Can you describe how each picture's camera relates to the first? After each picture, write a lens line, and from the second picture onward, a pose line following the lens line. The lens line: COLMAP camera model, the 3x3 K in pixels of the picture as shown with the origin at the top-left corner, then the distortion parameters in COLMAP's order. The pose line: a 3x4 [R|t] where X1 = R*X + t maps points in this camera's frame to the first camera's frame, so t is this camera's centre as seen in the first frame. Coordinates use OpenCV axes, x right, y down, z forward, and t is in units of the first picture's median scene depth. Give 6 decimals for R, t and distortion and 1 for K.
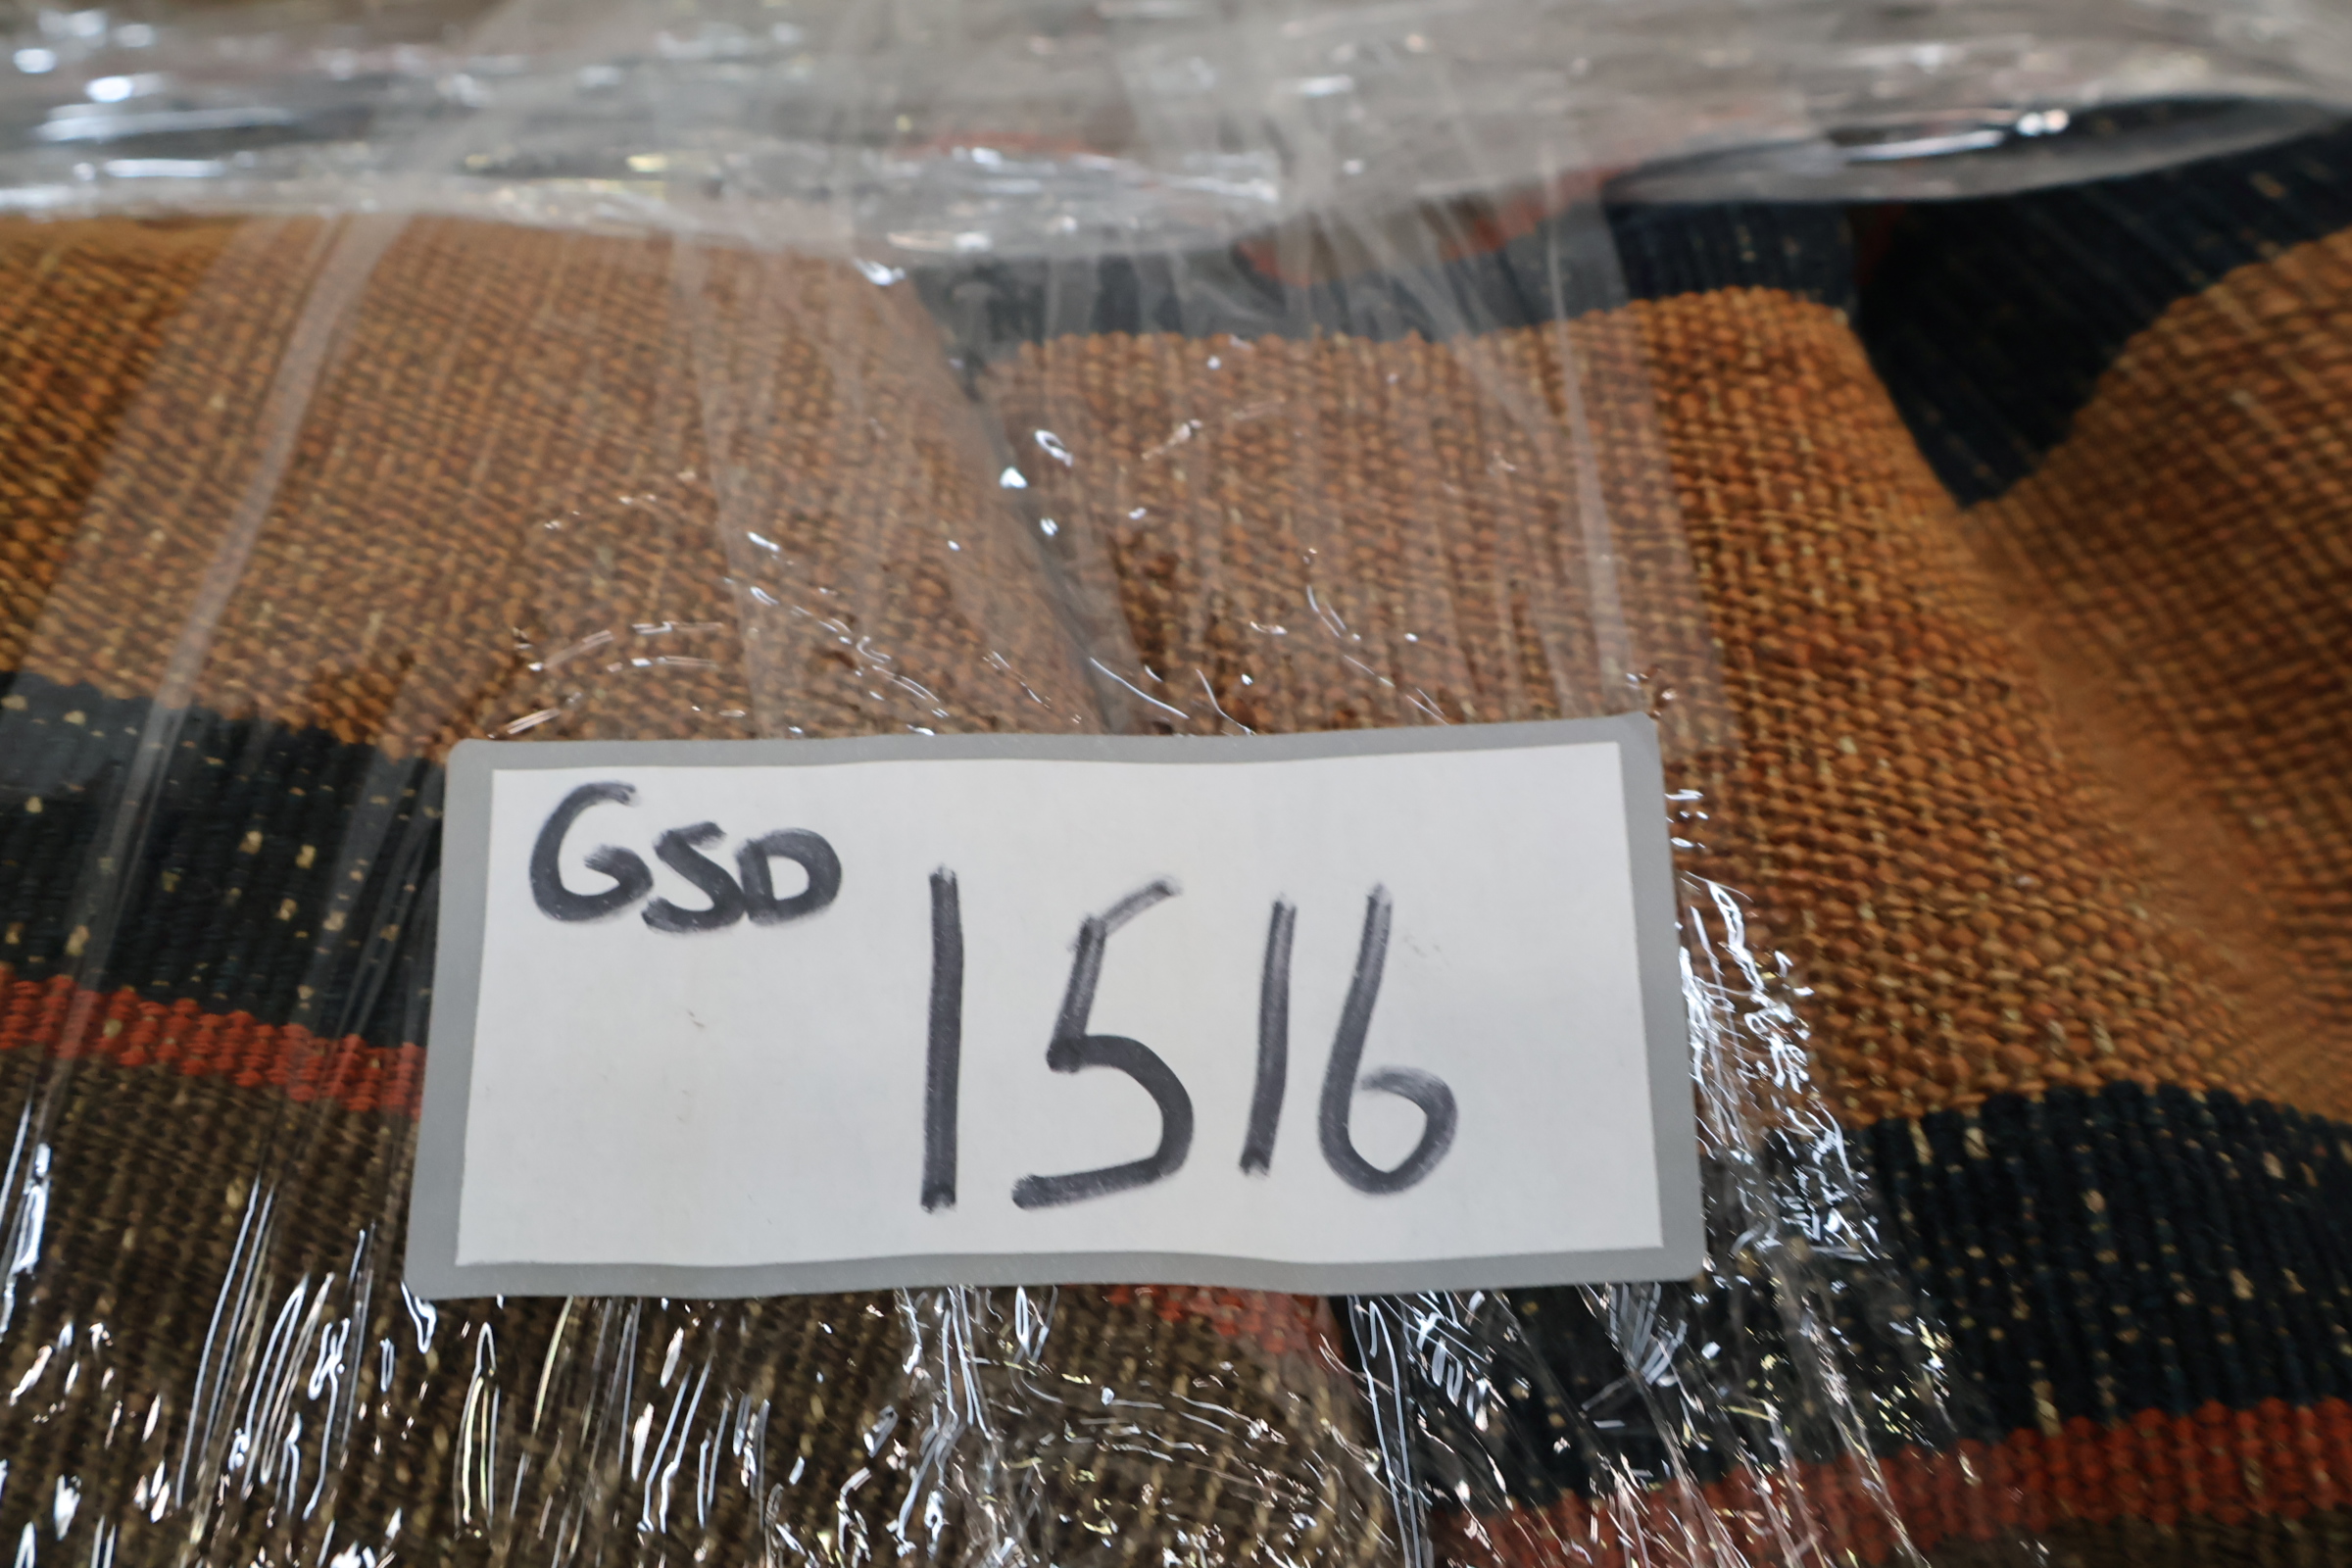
lens RADIAL K [[2479.7, 0, 1176.0], [0, 2479.7, 784.0], [0, 0, 1]] dist [-0.001822, -0.015623]
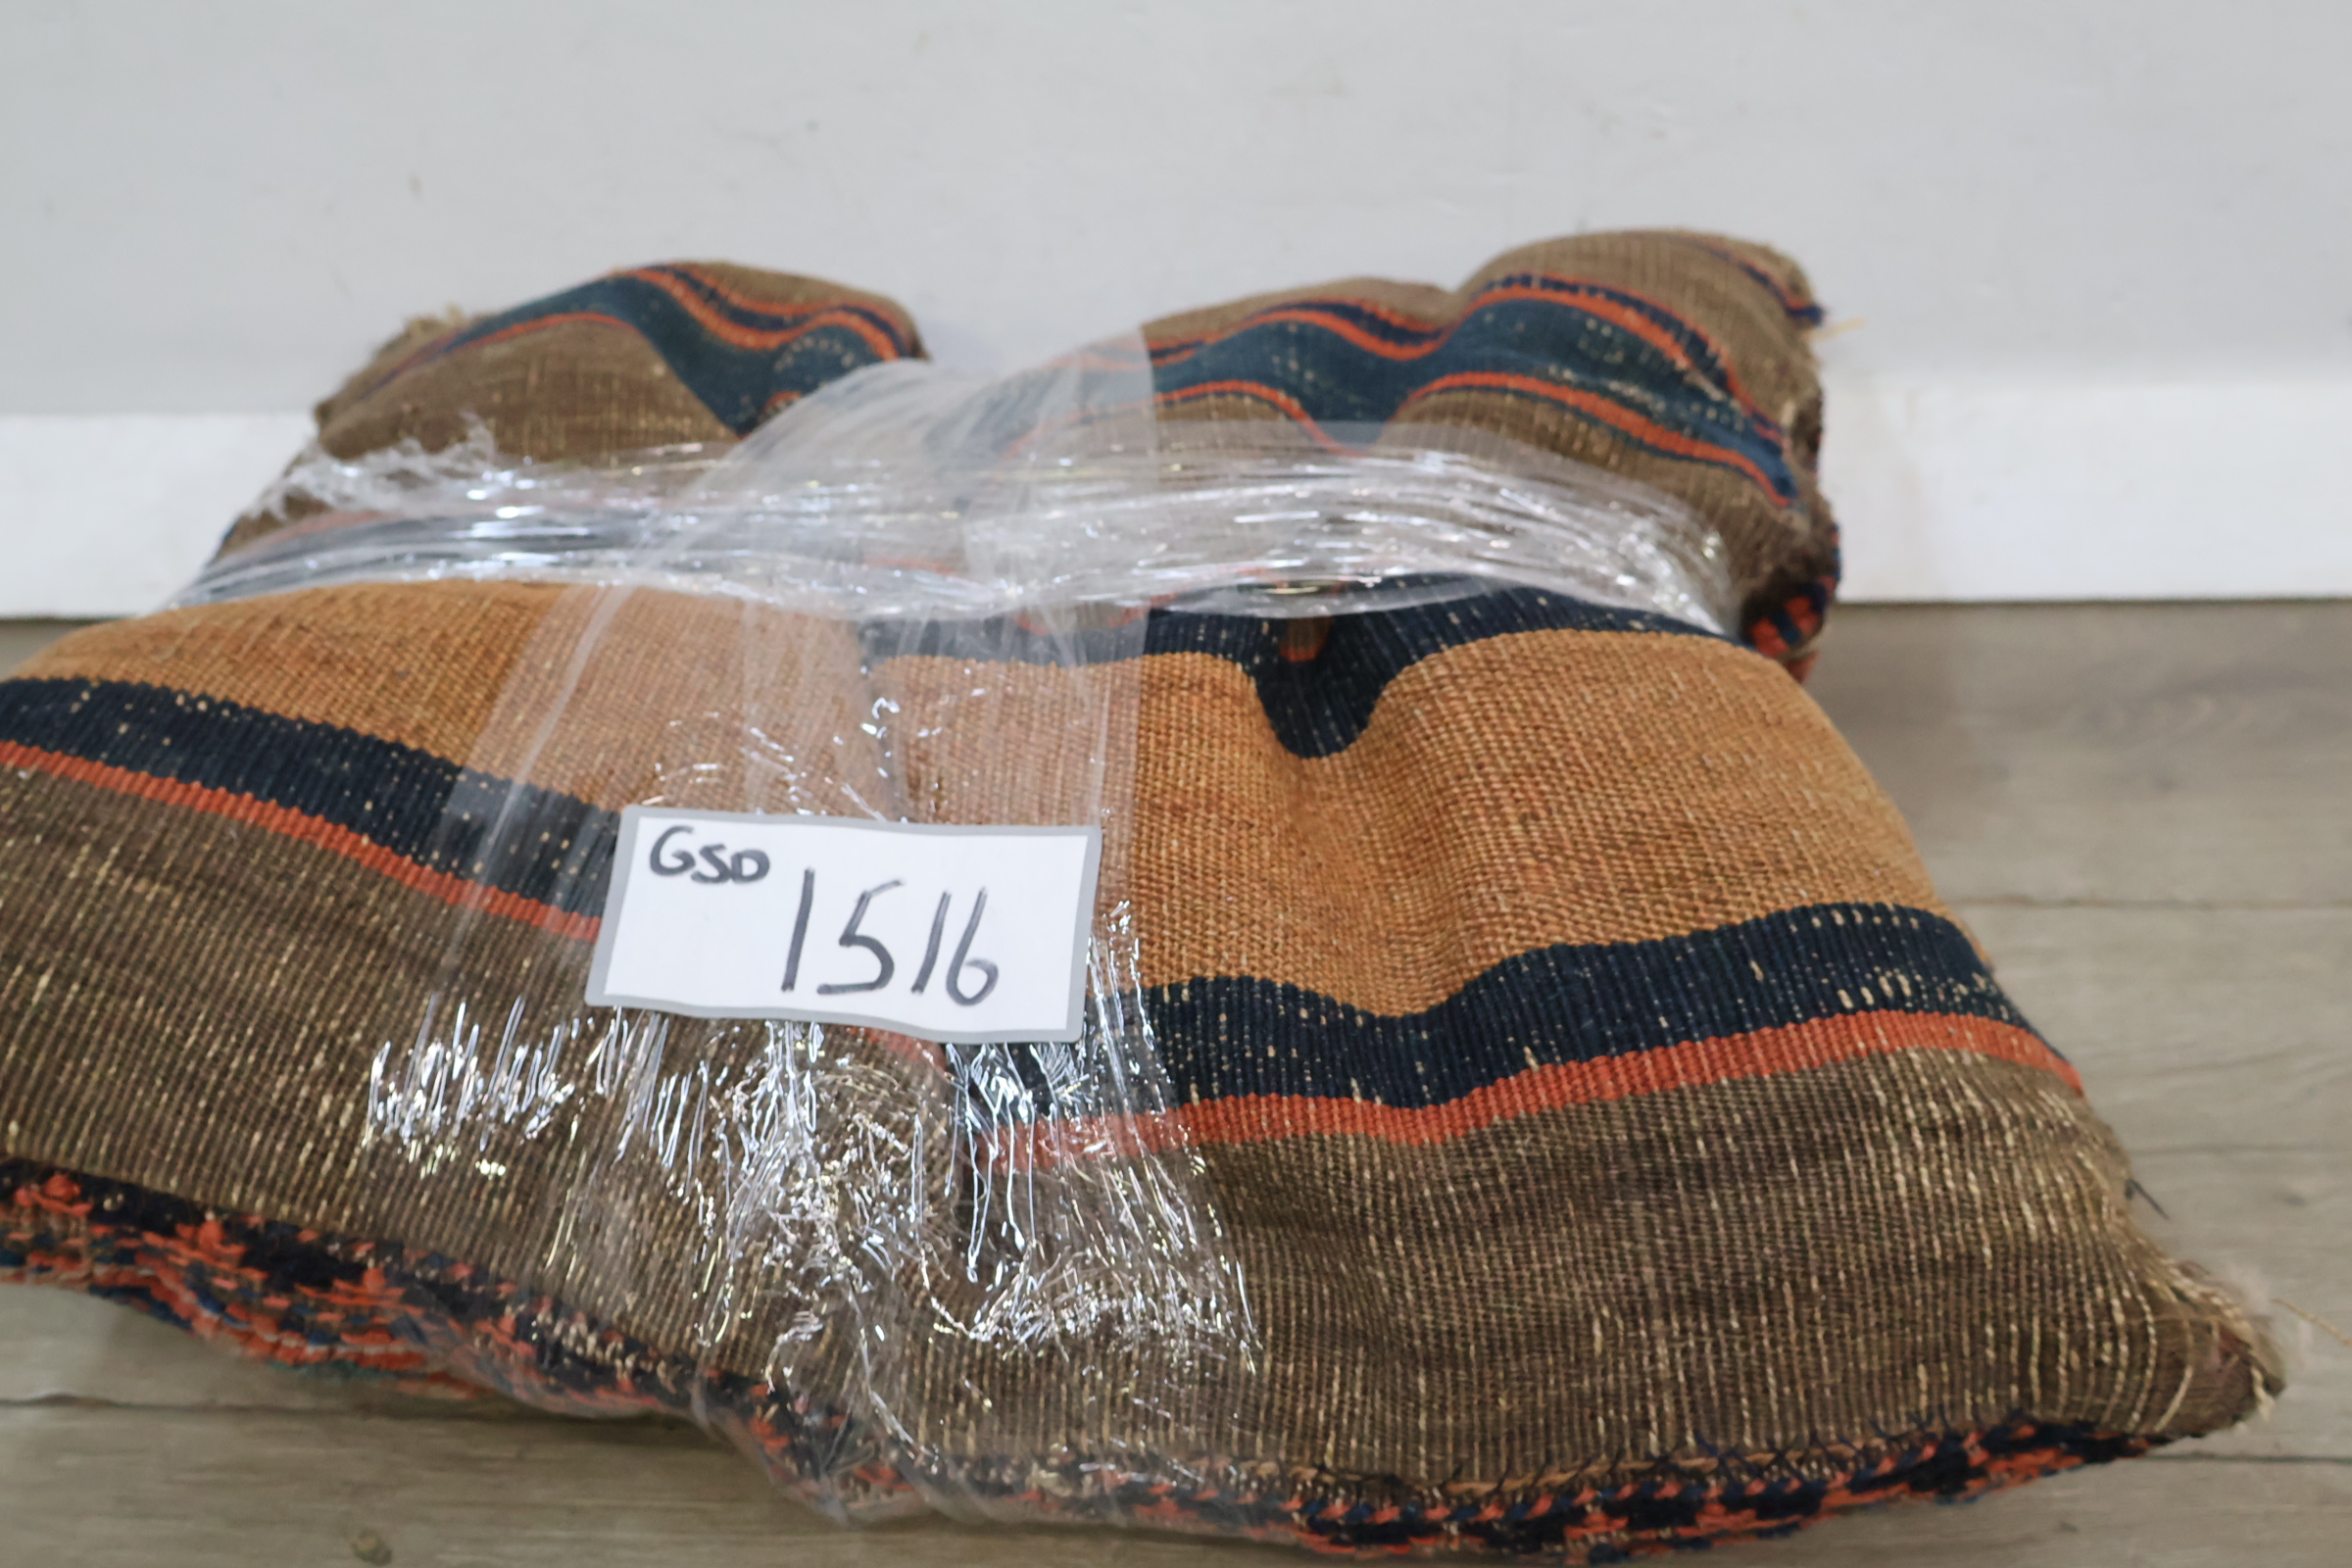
lens RADIAL K [[2479.7, 0, 1176.0], [0, 2479.7, 784.0], [0, 0, 1]] dist [-0.001822, -0.015623]
pose [[0.992275, 0.061882, -0.107525, 0.538546], [-0.072149, 0.992918, -0.094381, 0.160501], [0.100923, 0.101410, 0.989712, -1.454992]]
